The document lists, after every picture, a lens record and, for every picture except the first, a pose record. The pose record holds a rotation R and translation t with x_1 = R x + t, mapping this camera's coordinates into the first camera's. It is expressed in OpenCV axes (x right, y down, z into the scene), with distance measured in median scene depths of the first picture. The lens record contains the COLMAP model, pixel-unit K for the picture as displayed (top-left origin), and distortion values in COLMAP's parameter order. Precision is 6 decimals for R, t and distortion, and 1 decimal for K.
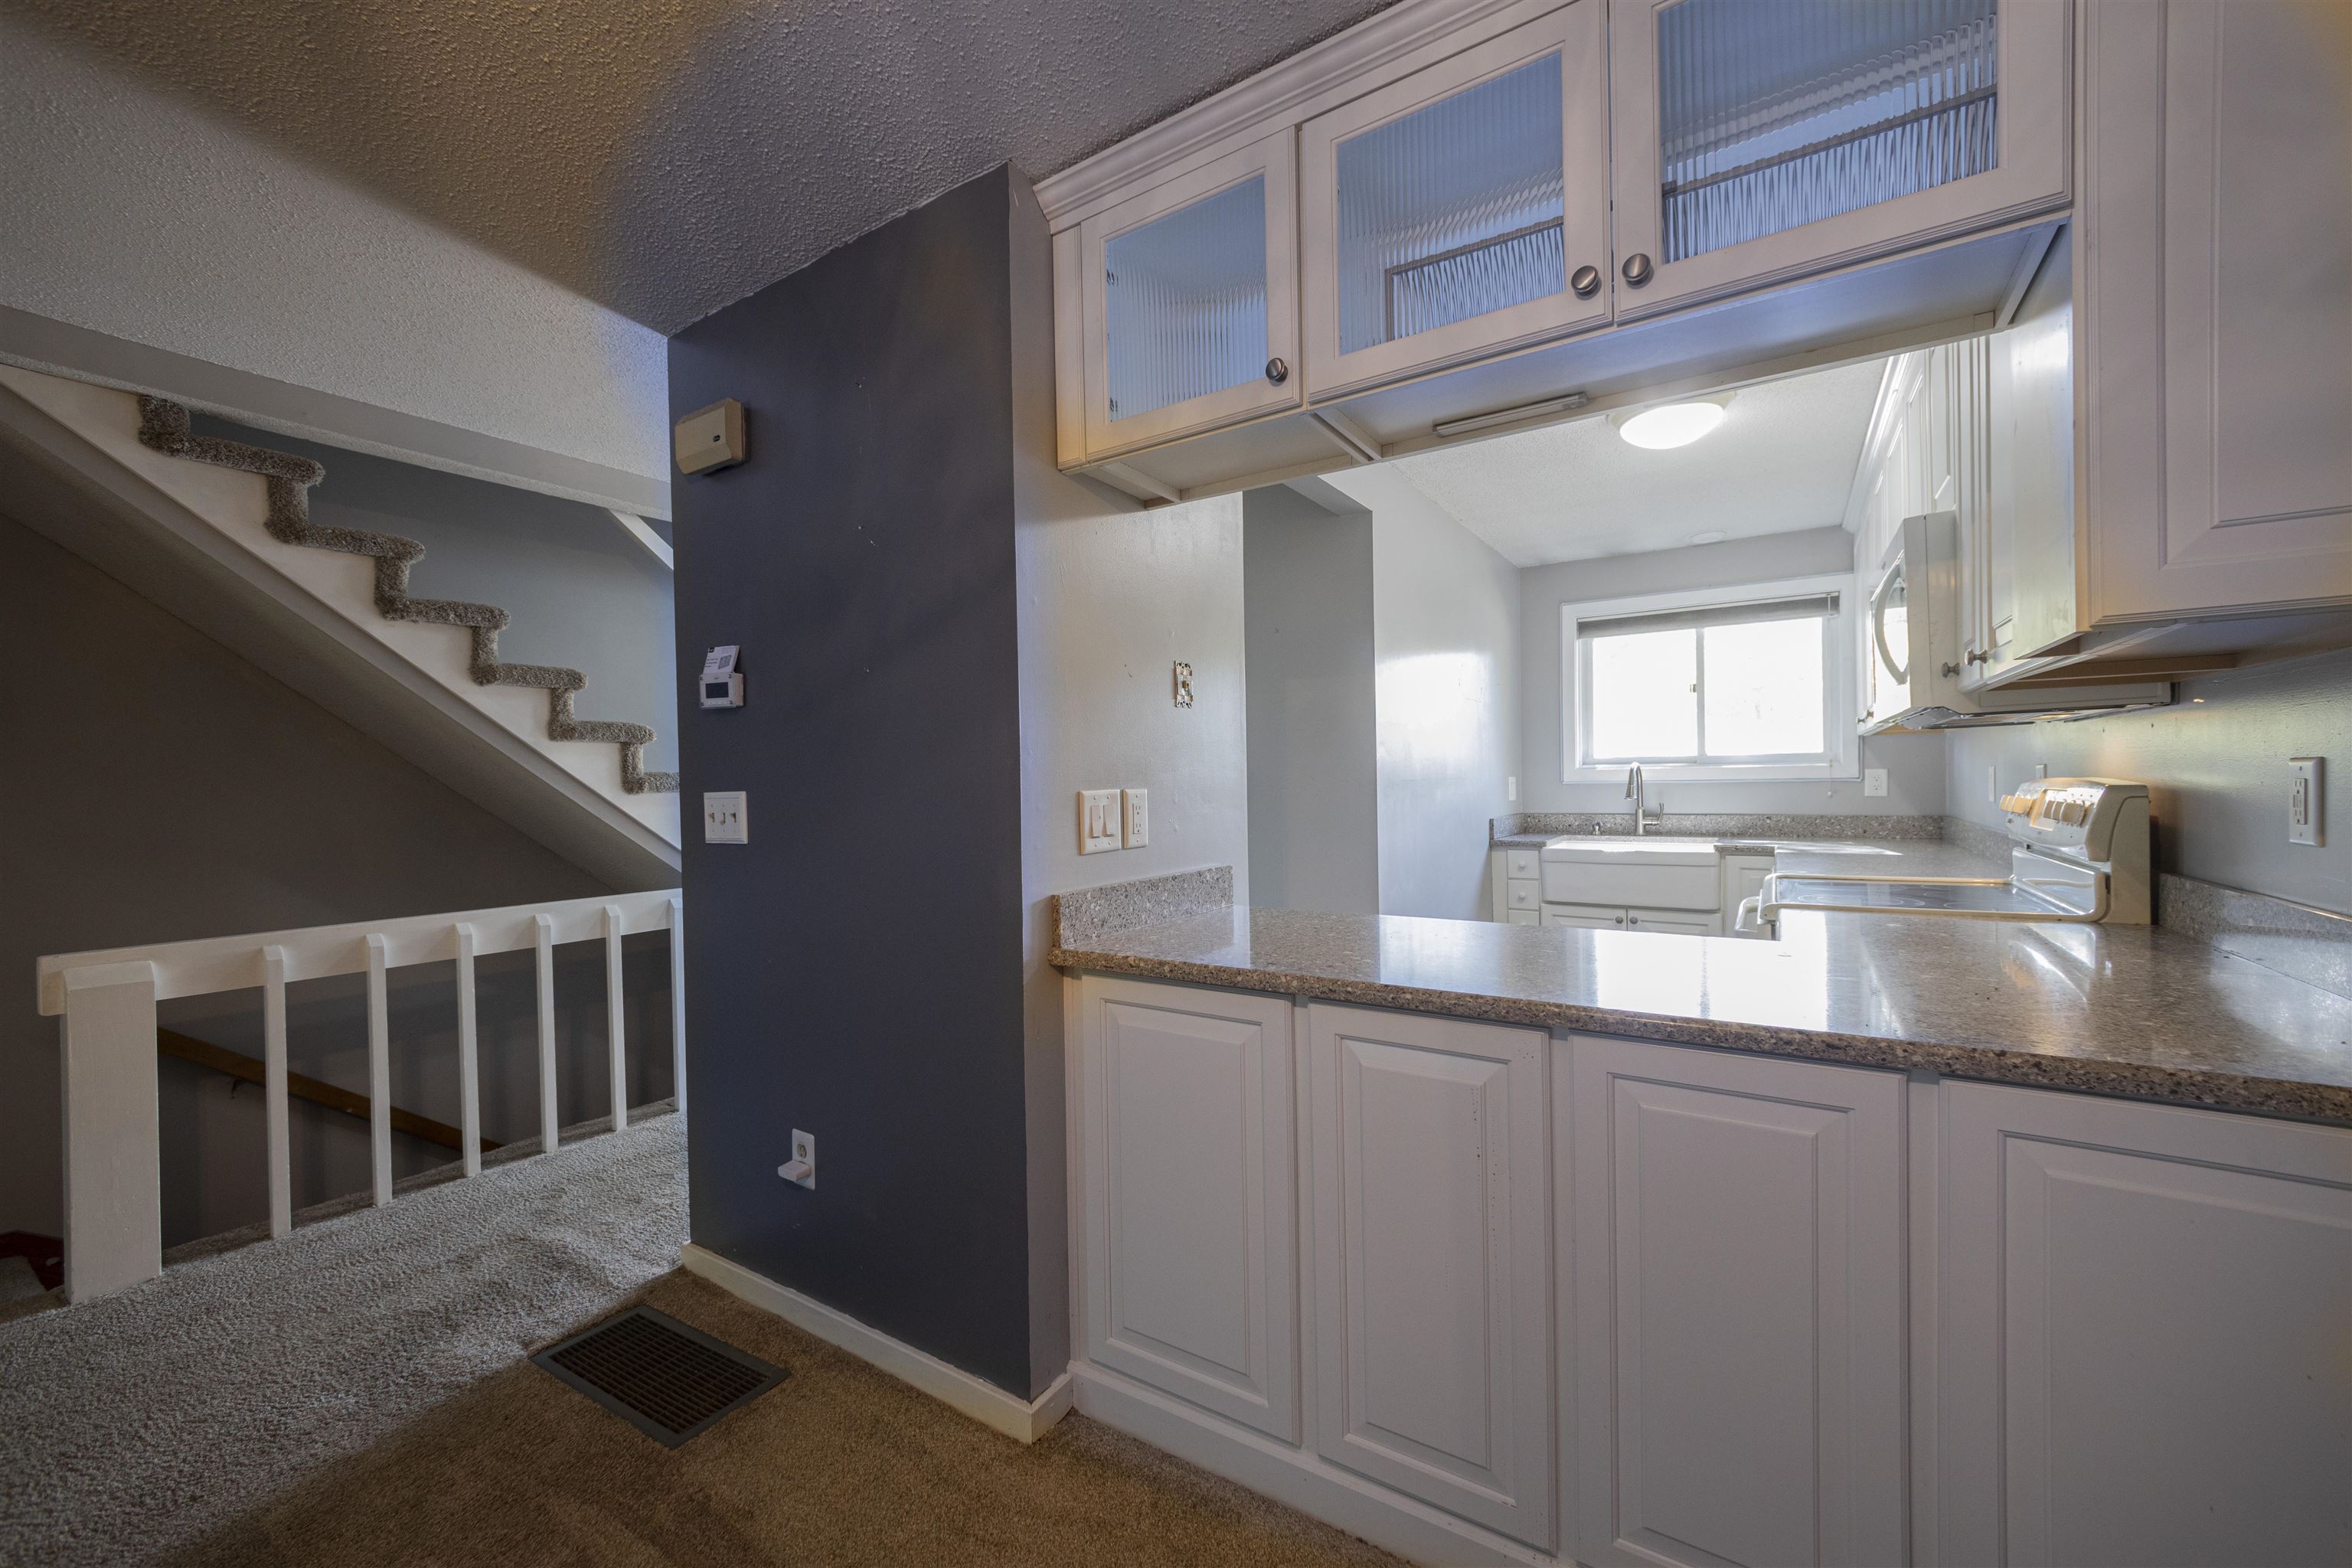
lens RADIAL K [[905.5, 0, 1184.5], [0, 905.5, 790.1], [0, 0, 1]] dist [0.009378, -0.000147]
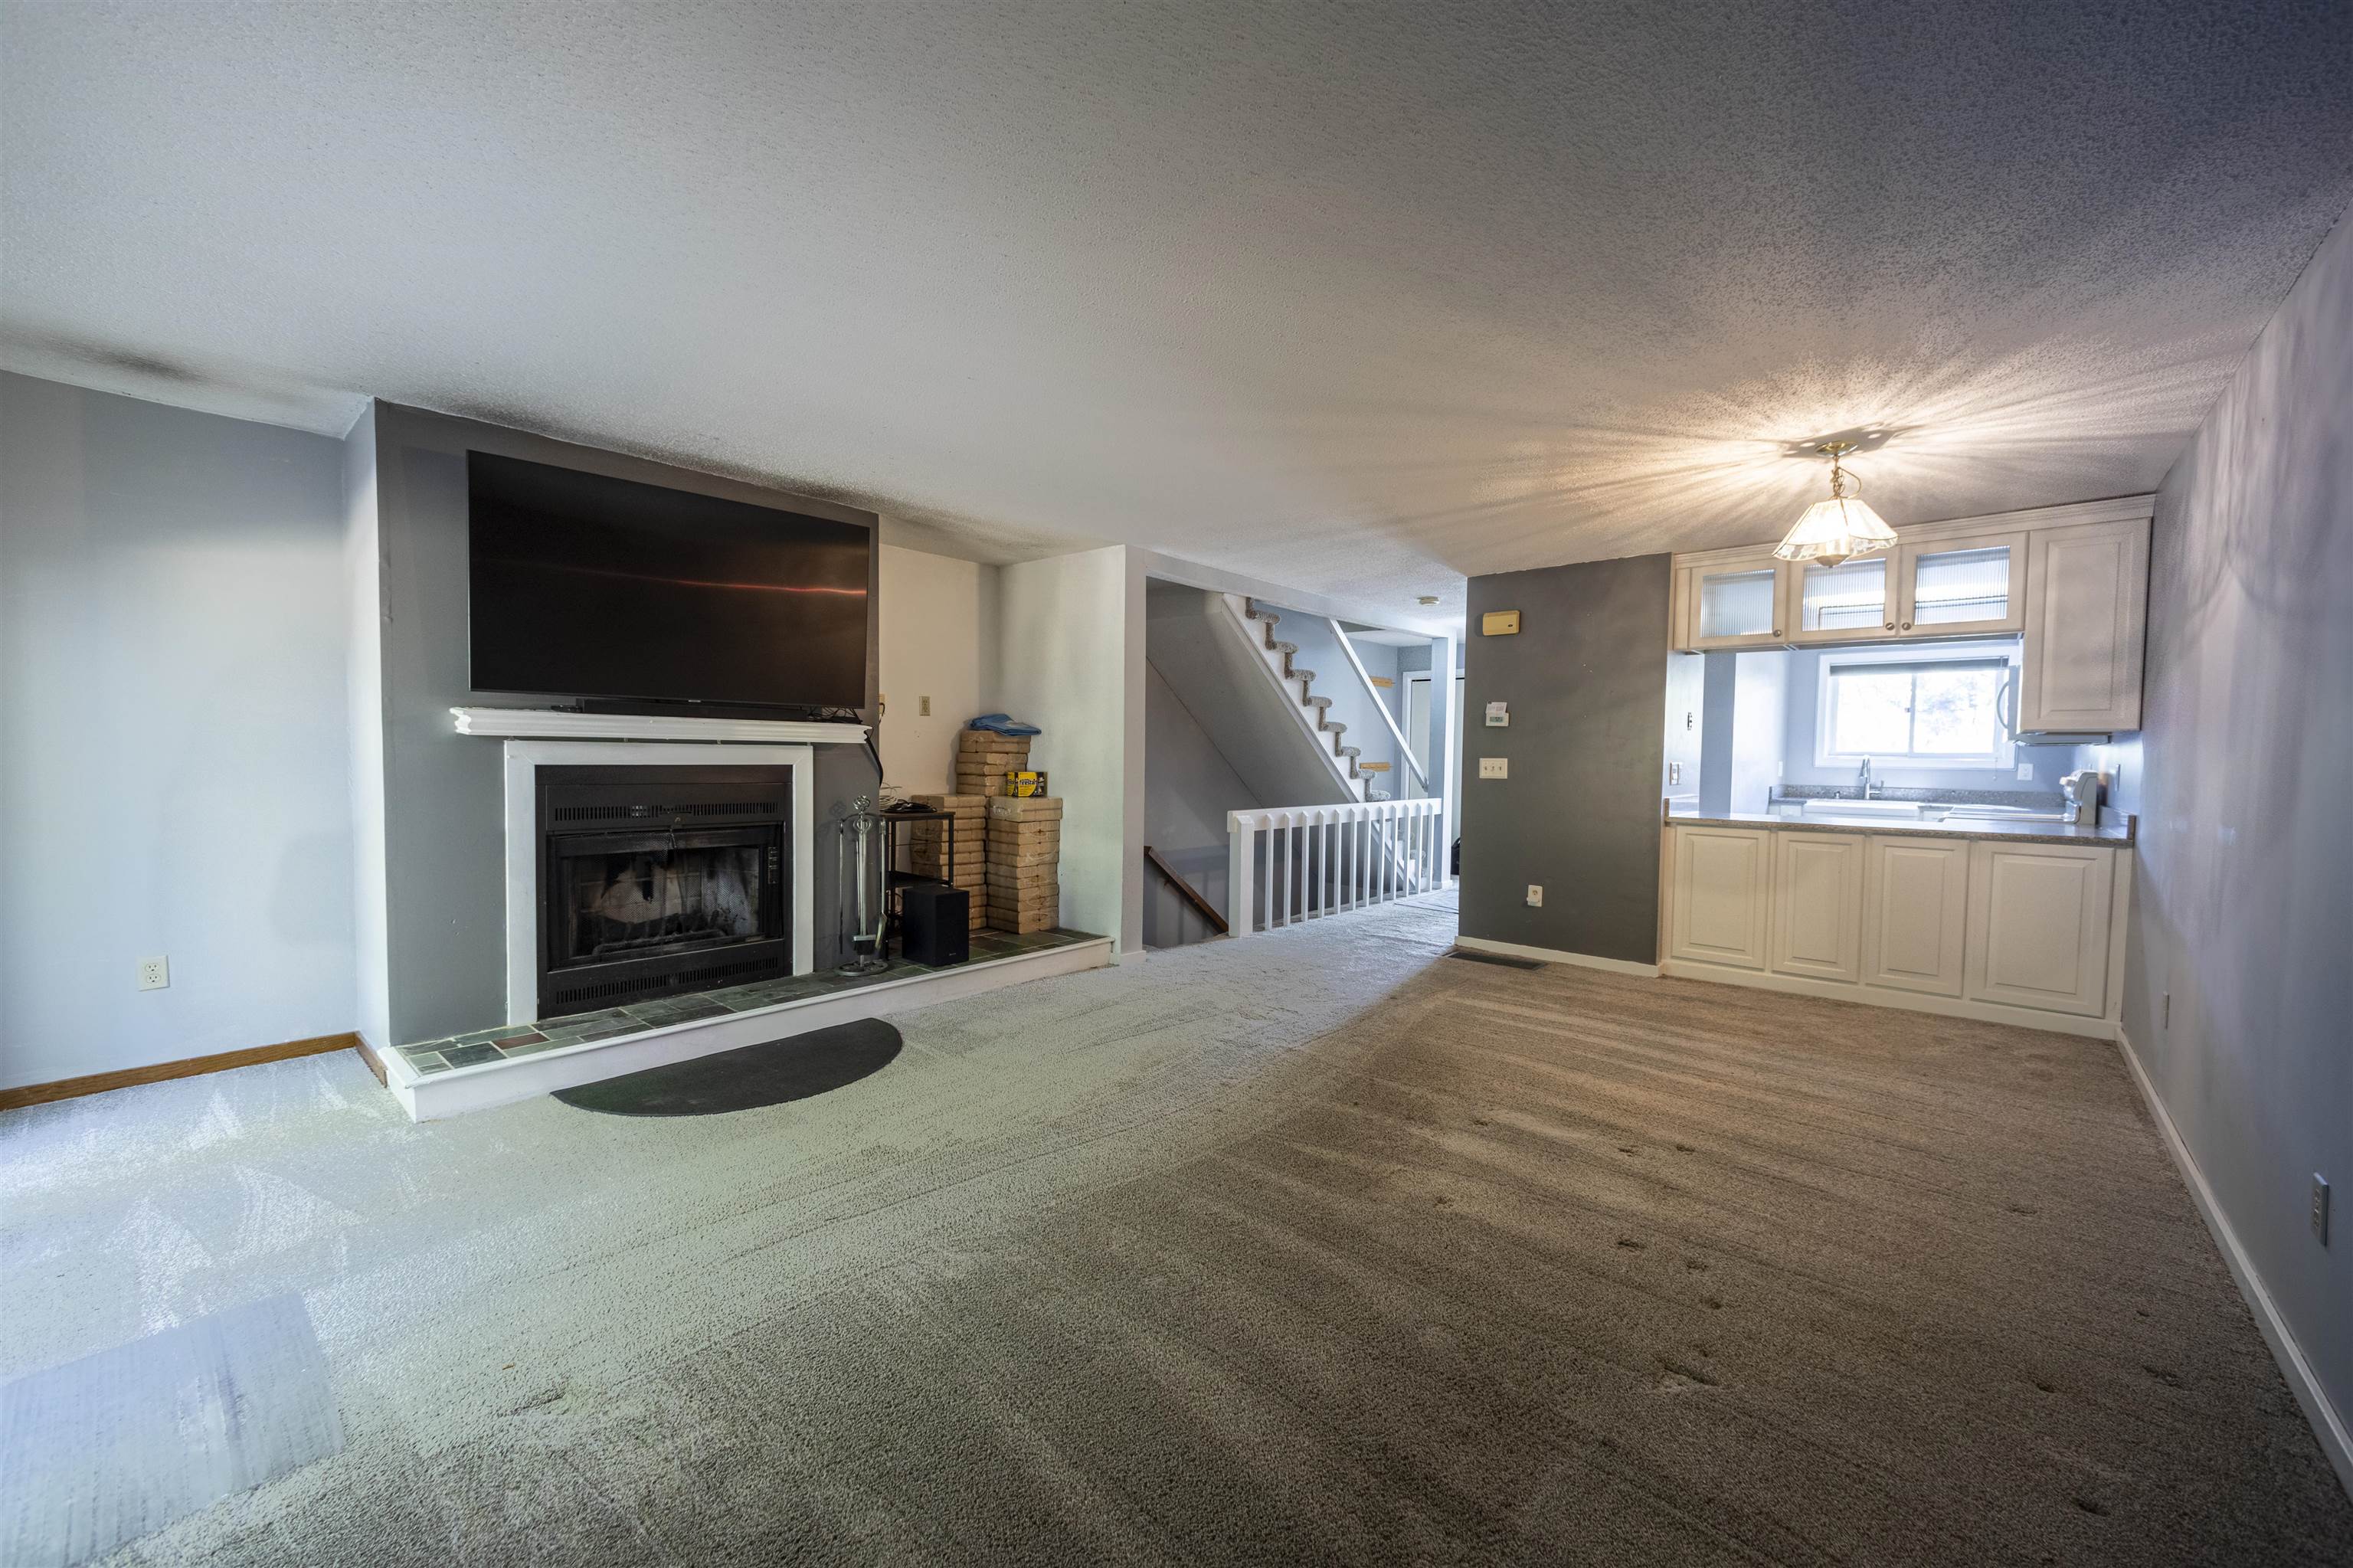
lens RADIAL K [[905.9, 0, 1185.0], [0, 905.9, 790.1], [0, 0, 1]] dist [0.009378, -0.000147]
pose [[0.988684, 0.036395, -0.145529, -0.900251], [-0.031670, 0.998898, 0.034651, 0.027356], [0.146630, -0.029650, 0.988747, -1.522942]]
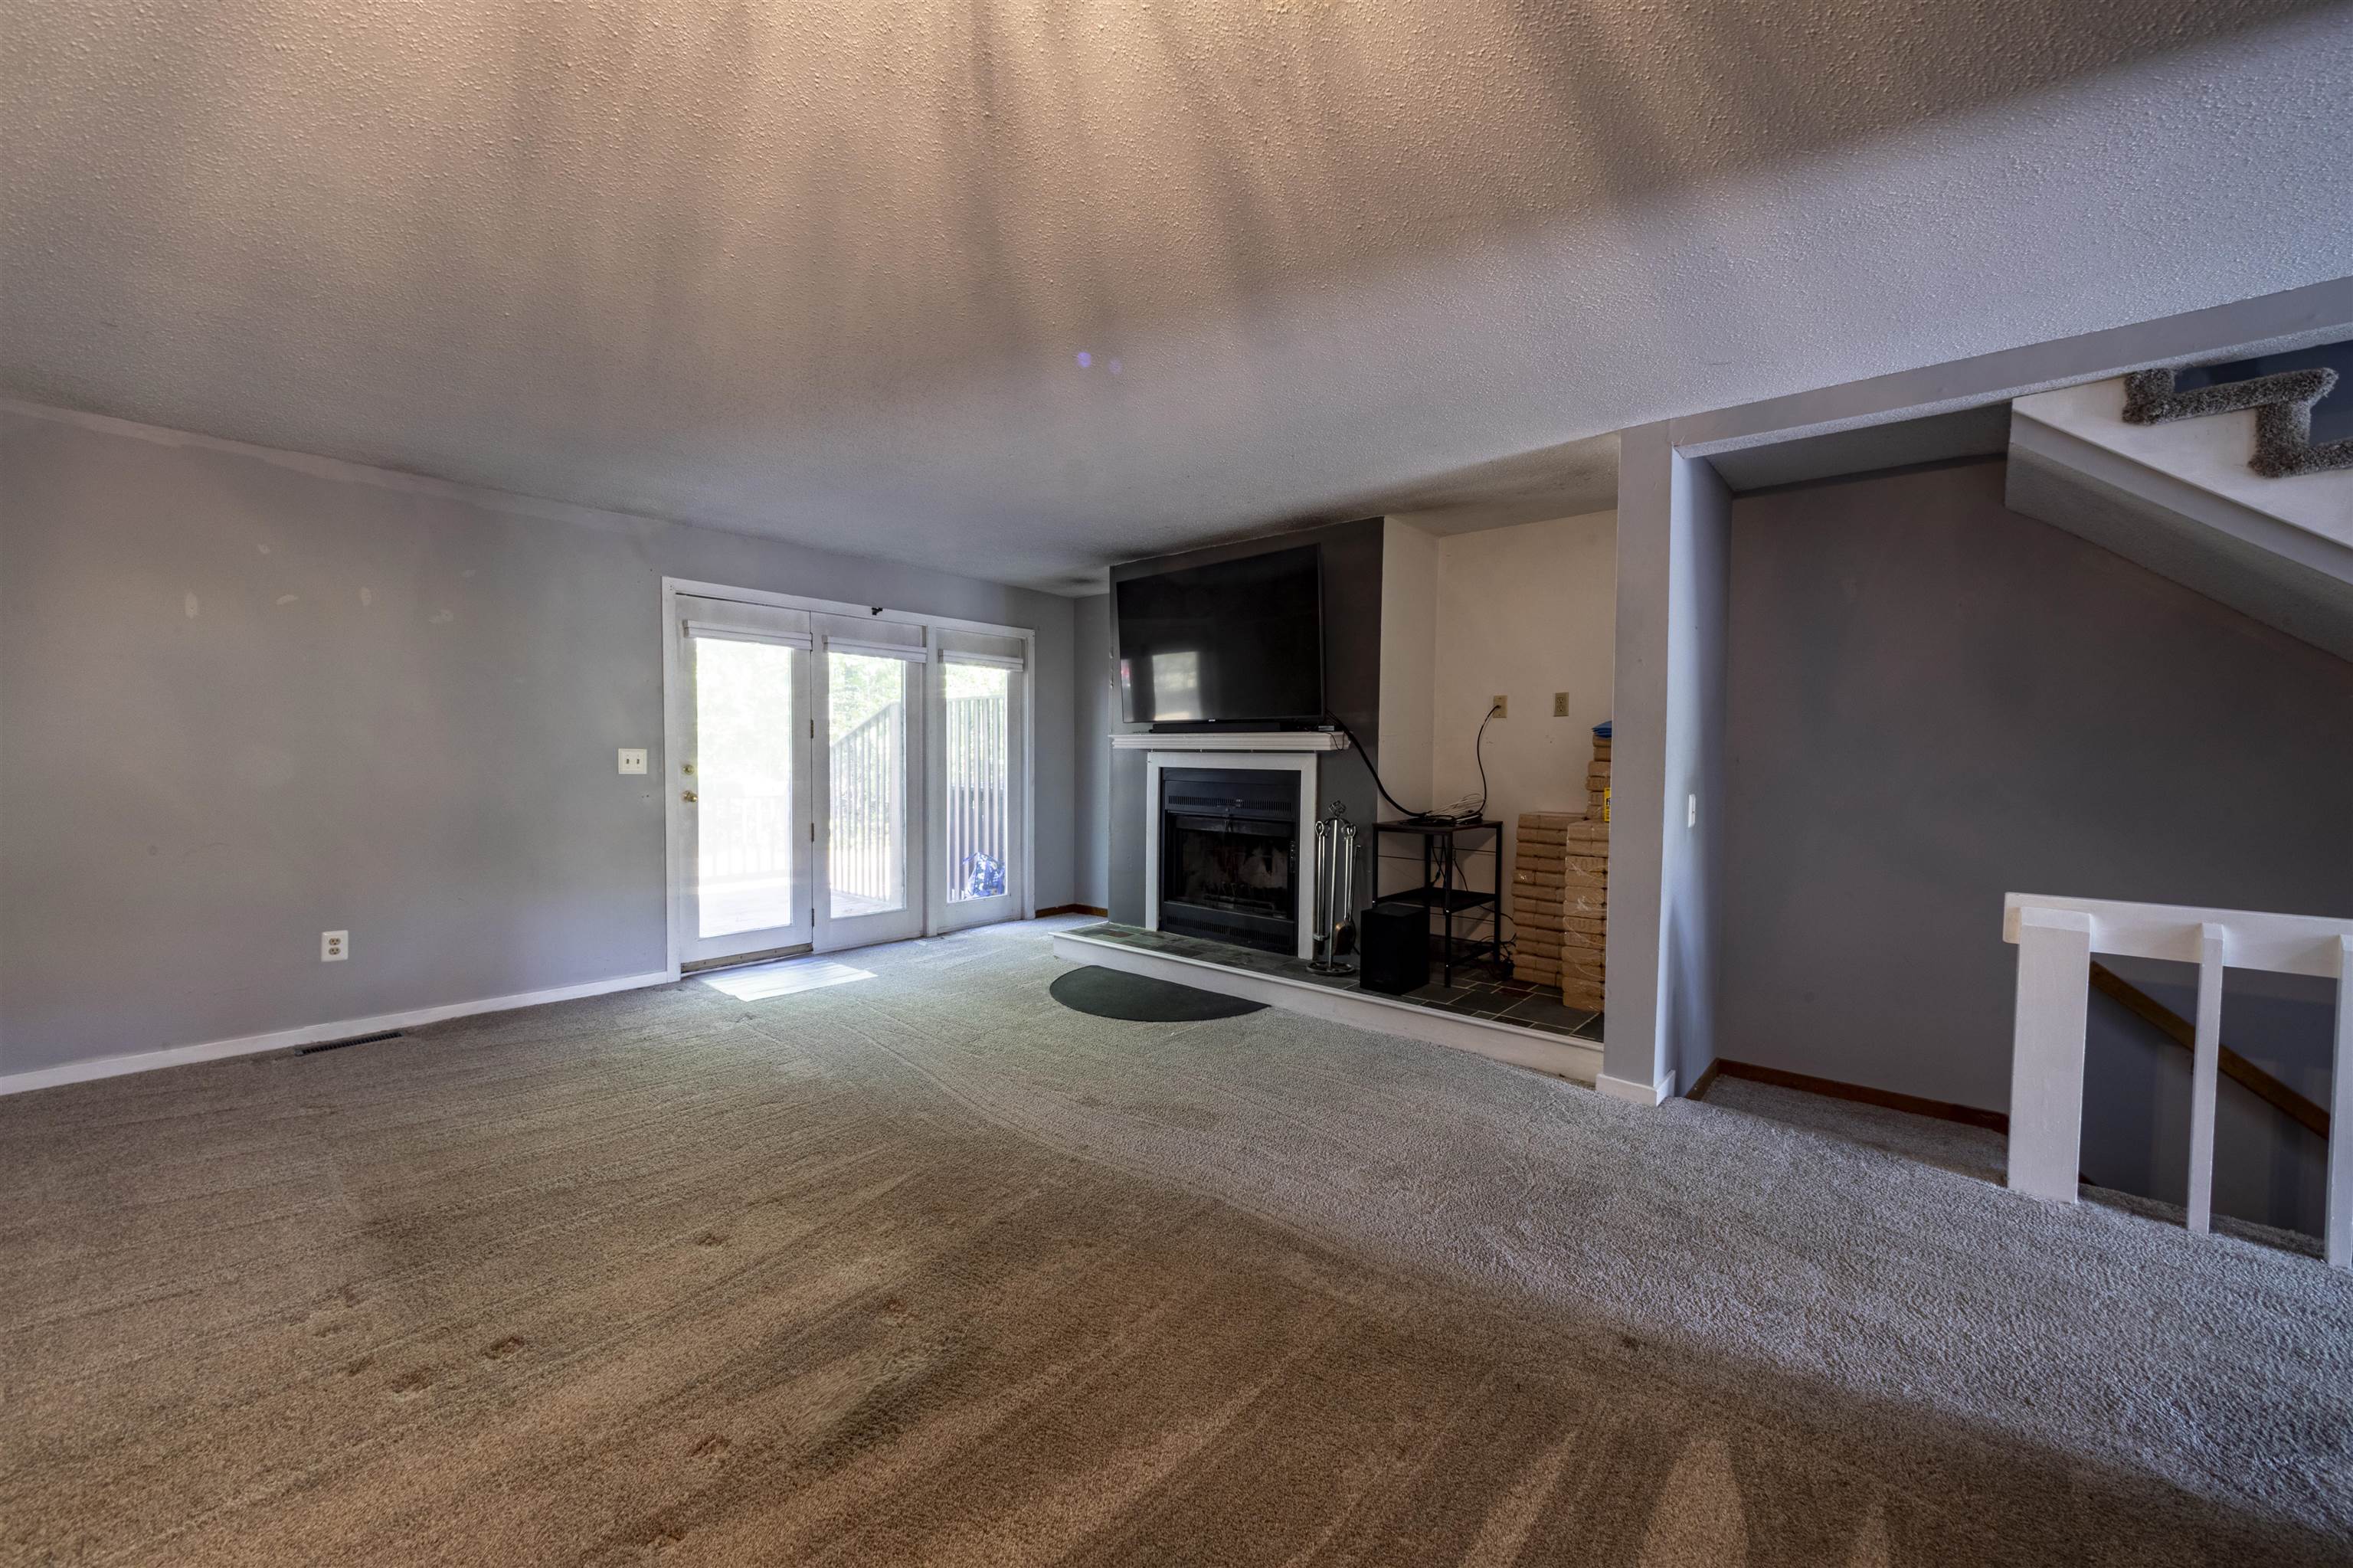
lens RADIAL K [[903.7, 0, 1177.6], [0, 903.7, 789.2], [0, 0, 1]] dist [0.015529, 0.000004]
pose [[-0.137482, 0.054382, -0.989010, 0.070487], [-0.016034, 0.998239, 0.057119, -0.003187], [0.990374, 0.023711, -0.136368, 0.083804]]
